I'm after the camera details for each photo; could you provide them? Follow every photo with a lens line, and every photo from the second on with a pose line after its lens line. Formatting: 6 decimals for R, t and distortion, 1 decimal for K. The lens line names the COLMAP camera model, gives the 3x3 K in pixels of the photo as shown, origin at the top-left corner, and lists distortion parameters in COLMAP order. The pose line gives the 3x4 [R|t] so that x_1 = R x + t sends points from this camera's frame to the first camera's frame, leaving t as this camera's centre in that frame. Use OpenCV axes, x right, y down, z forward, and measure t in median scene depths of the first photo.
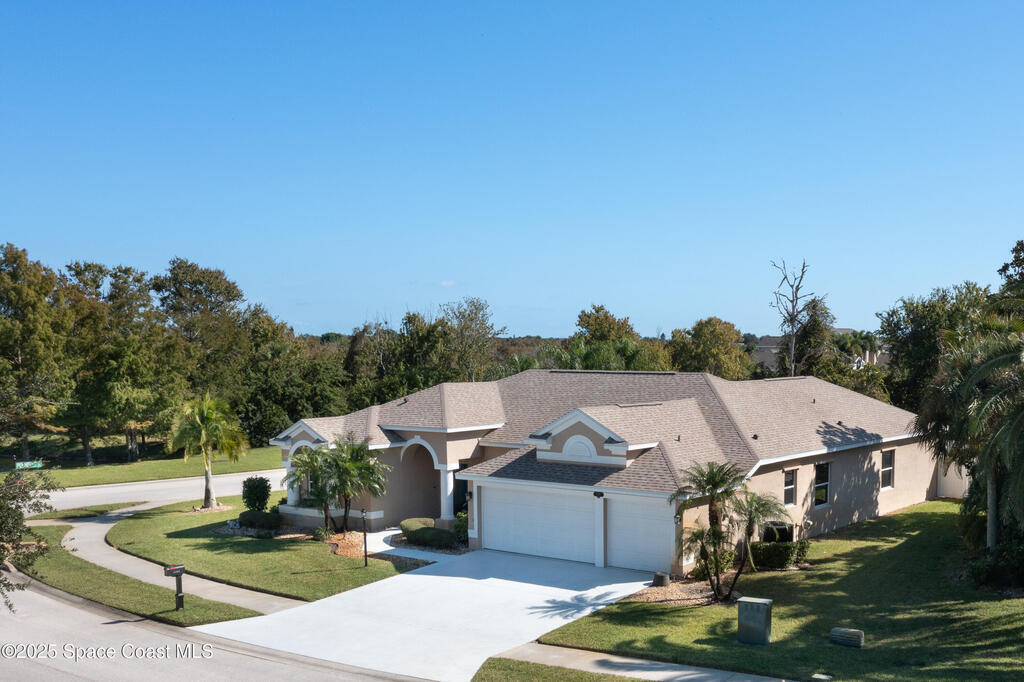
lens RADIAL K [[863.0, 0, 512.0], [0, 863.0, 341.0], [0, 0, 1]] dist [0.006626, 0.003972]
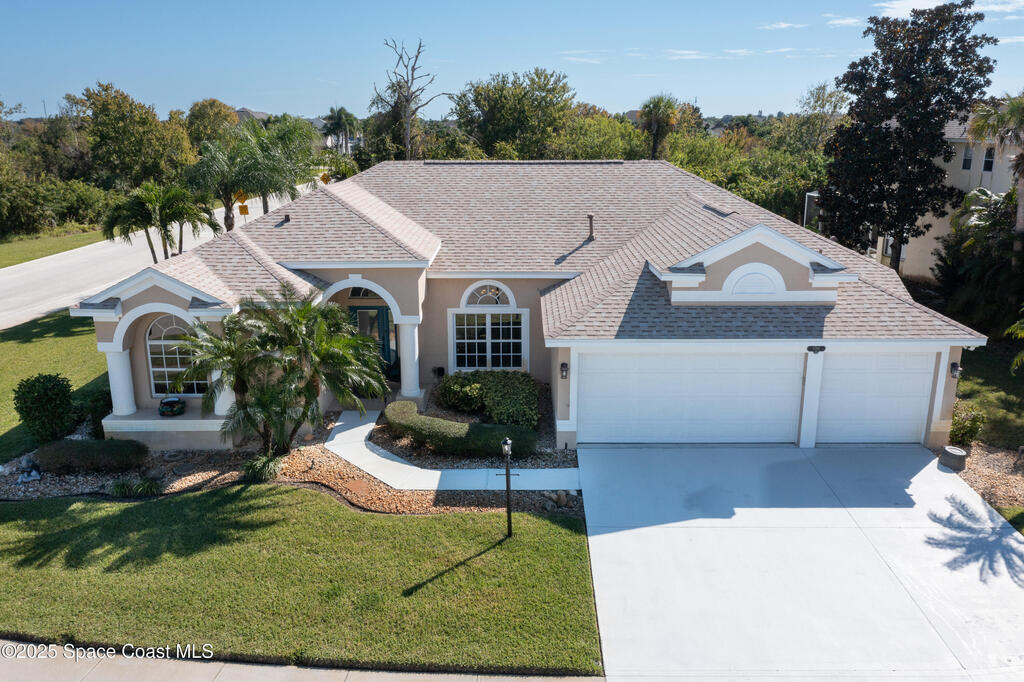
lens RADIAL K [[794.9, 0, 513.4], [0, 794.9, 291.0], [0, 0, 1]] dist [-0.001206, 0.001185]
pose [[0.840258, -0.113155, 0.530248, -0.381084], [0.000913, 0.978274, 0.207316, 0.002287], [-0.542186, -0.173715, 0.822106, 0.552953]]
